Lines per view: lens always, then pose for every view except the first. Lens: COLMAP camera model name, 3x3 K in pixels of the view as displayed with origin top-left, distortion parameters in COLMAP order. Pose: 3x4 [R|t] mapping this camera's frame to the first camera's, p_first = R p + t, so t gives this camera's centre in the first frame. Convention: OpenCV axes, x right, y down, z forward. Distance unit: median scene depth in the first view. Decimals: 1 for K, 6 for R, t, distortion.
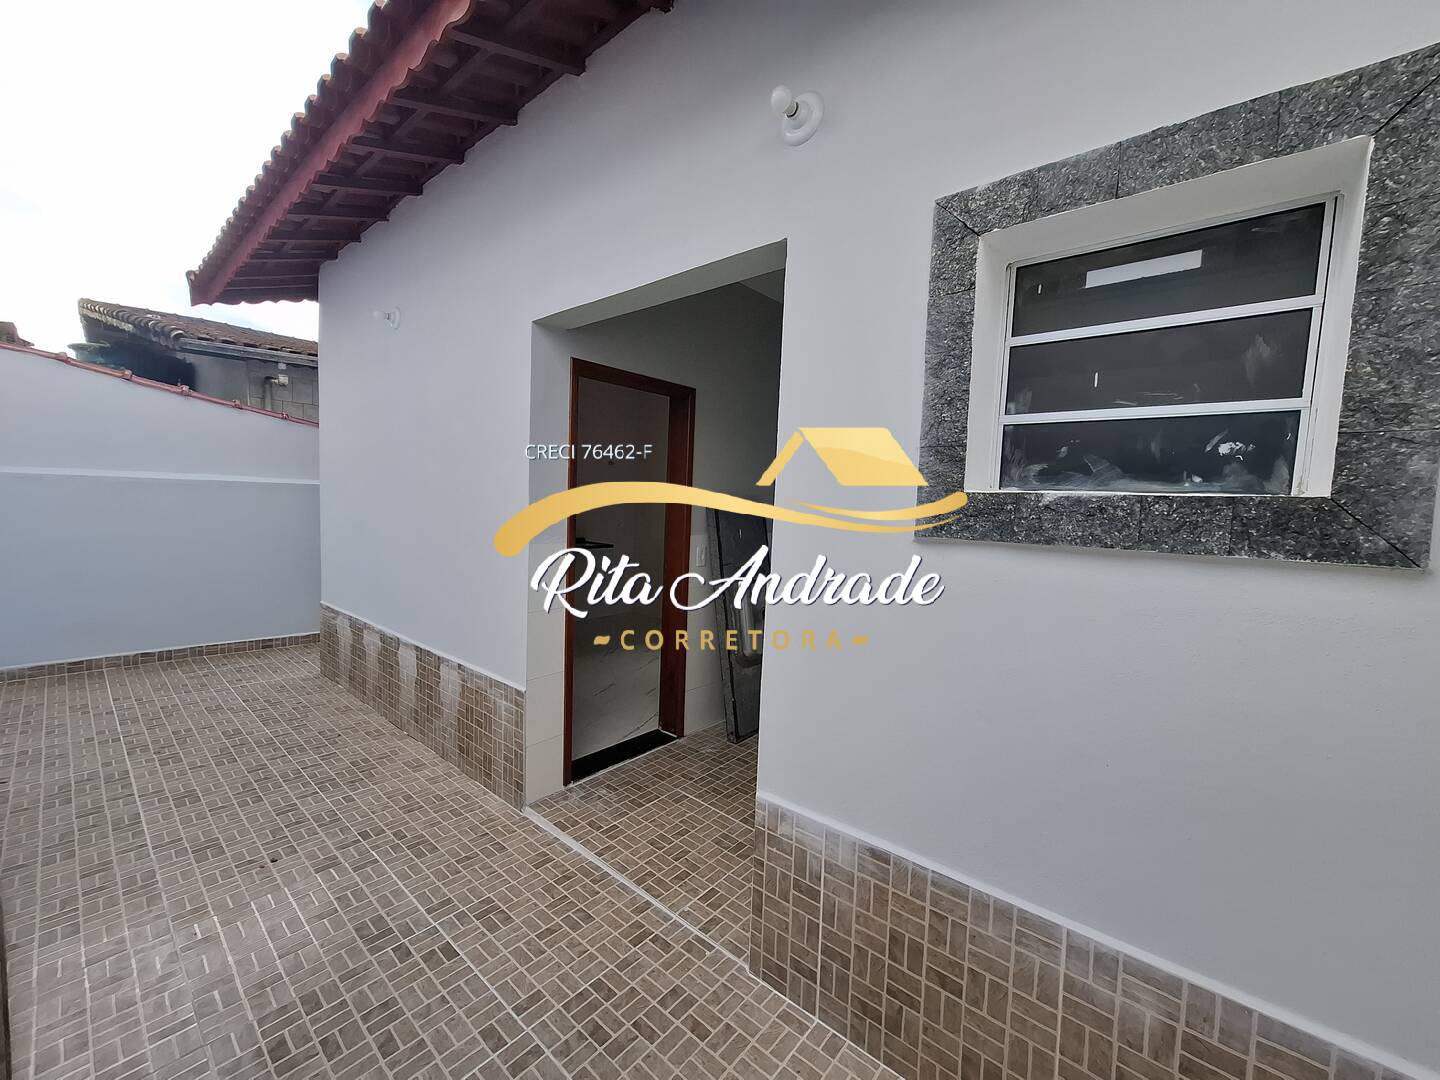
lens RADIAL K [[565.4, 0, 723.2], [0, 565.4, 530.9], [0, 0, 1]] dist [-0.001536, -0.000922]
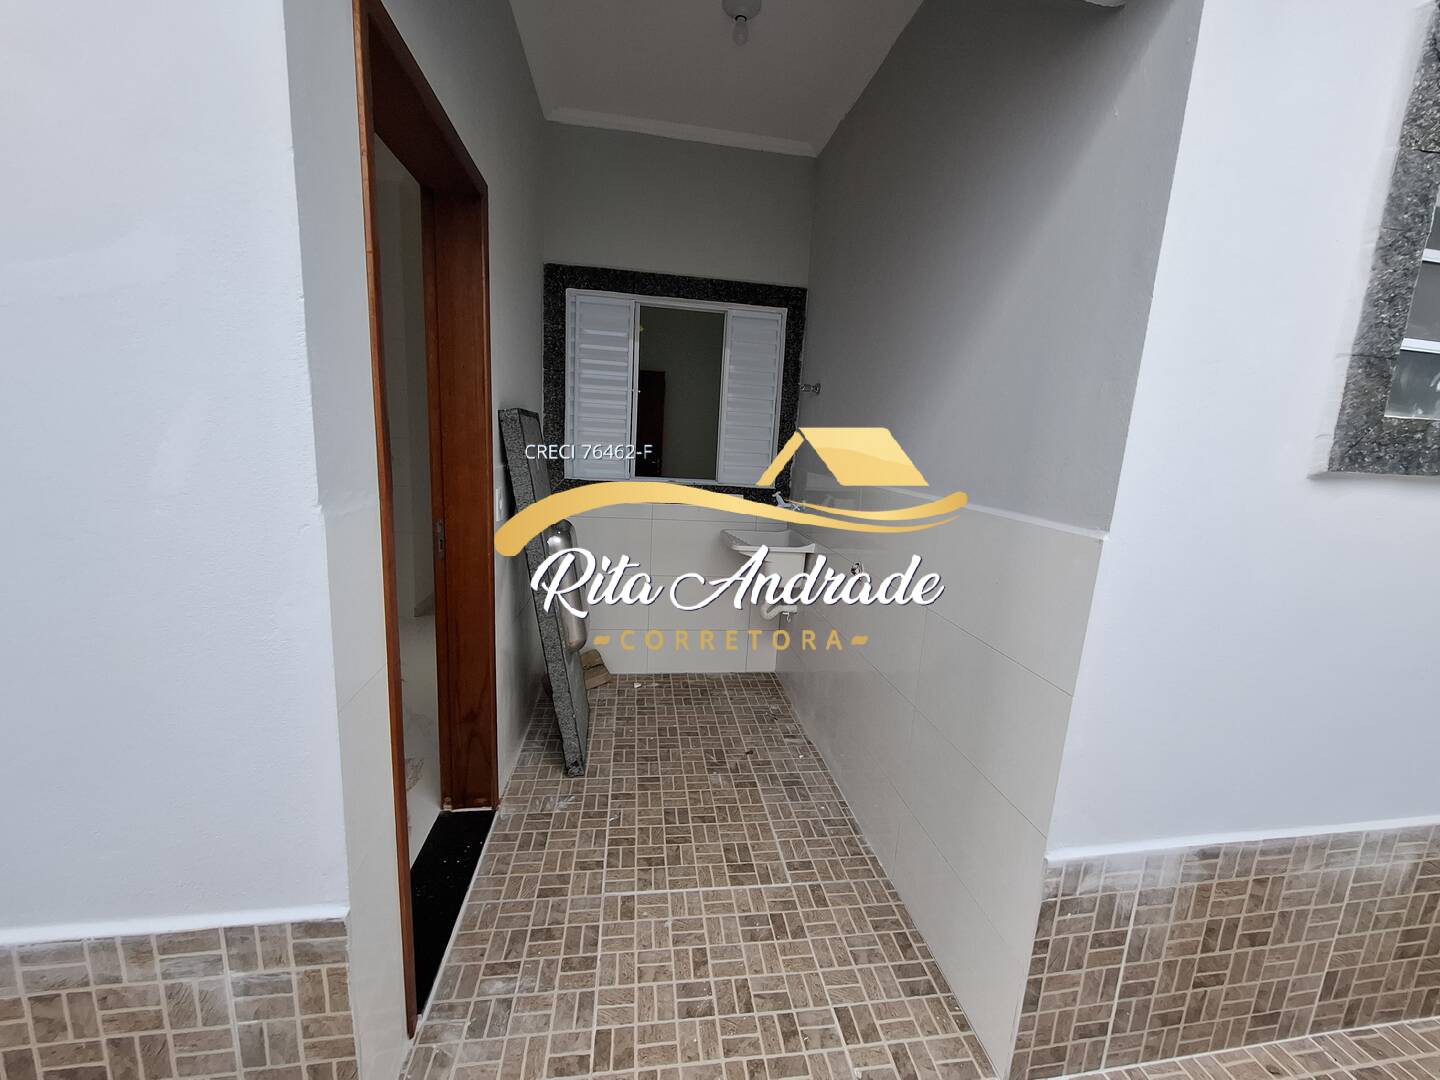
lens RADIAL K [[565.4, 0, 723.1], [0, 565.4, 537.1], [0, 0, 1]] dist [-0.001536, -0.000922]
pose [[0.654217, -0.128365, 0.745333, -0.768207], [0.008557, 0.986684, 0.162421, -0.032368], [-0.756258, -0.099881, 0.646605, 1.061986]]
